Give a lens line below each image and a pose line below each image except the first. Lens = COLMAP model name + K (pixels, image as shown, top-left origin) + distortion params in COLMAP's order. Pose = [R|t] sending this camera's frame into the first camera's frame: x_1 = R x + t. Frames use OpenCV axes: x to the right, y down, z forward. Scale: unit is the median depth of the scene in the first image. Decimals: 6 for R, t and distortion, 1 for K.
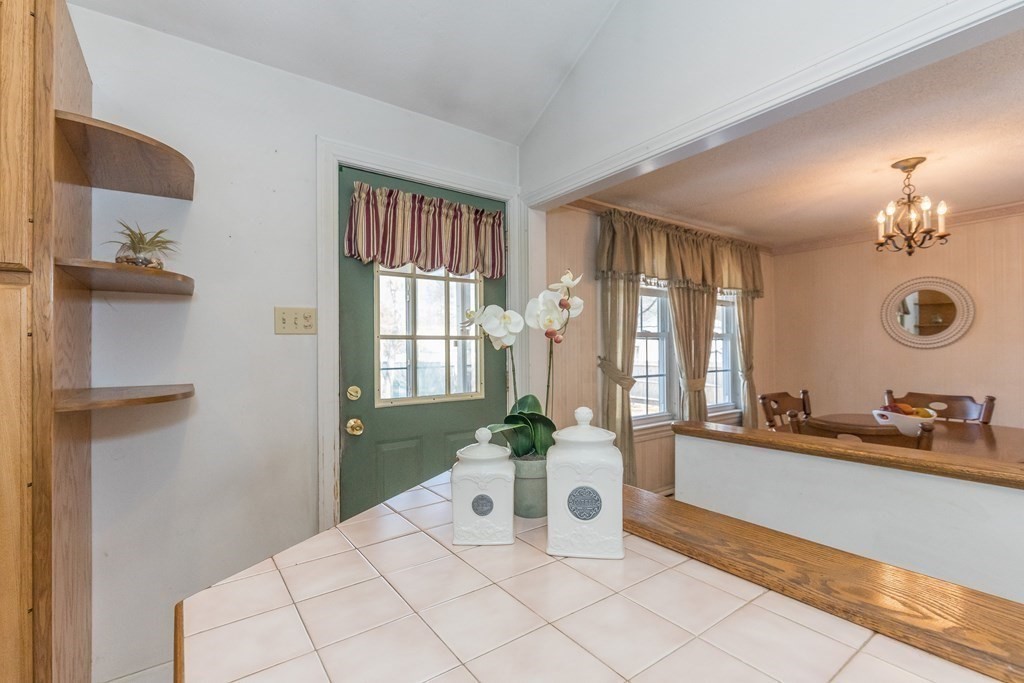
lens RADIAL K [[461.9, 0, 498.3], [0, 461.9, 337.8], [0, 0, 1]] dist [0.000471, 0.000116]
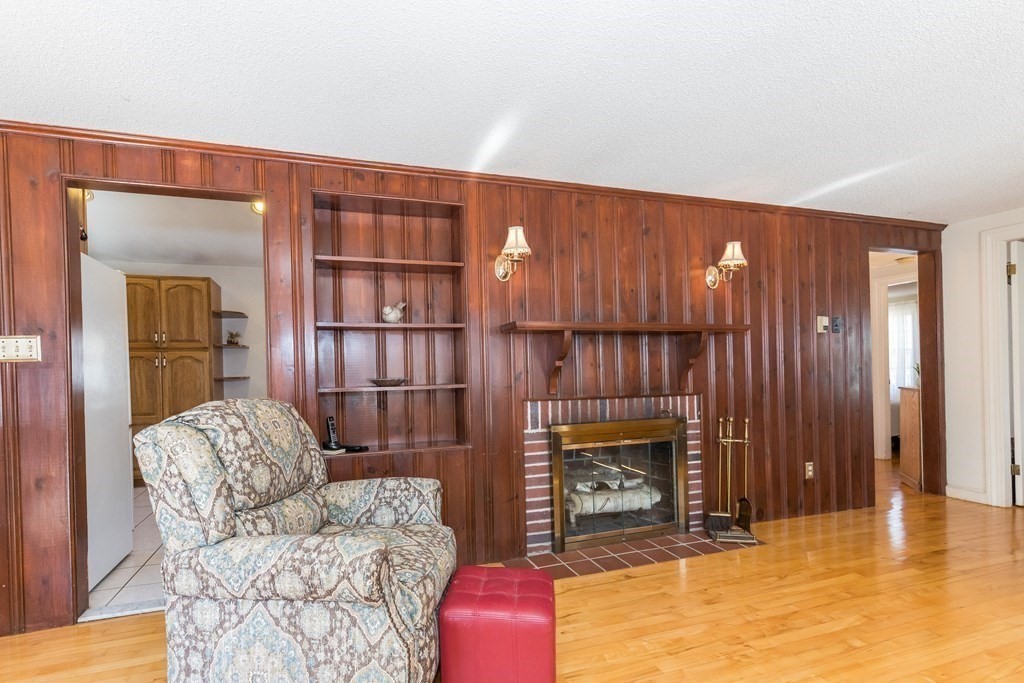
lens RADIAL K [[461.9, 0, 467.2], [0, 461.9, 365.9], [0, 0, 1]] dist [0.000471, 0.000116]
pose [[0.958224, -0.018476, -0.285421, 1.154052], [0.023578, 0.999618, 0.014450, 0.011725], [0.285045, -0.020576, 0.958293, -1.117070]]
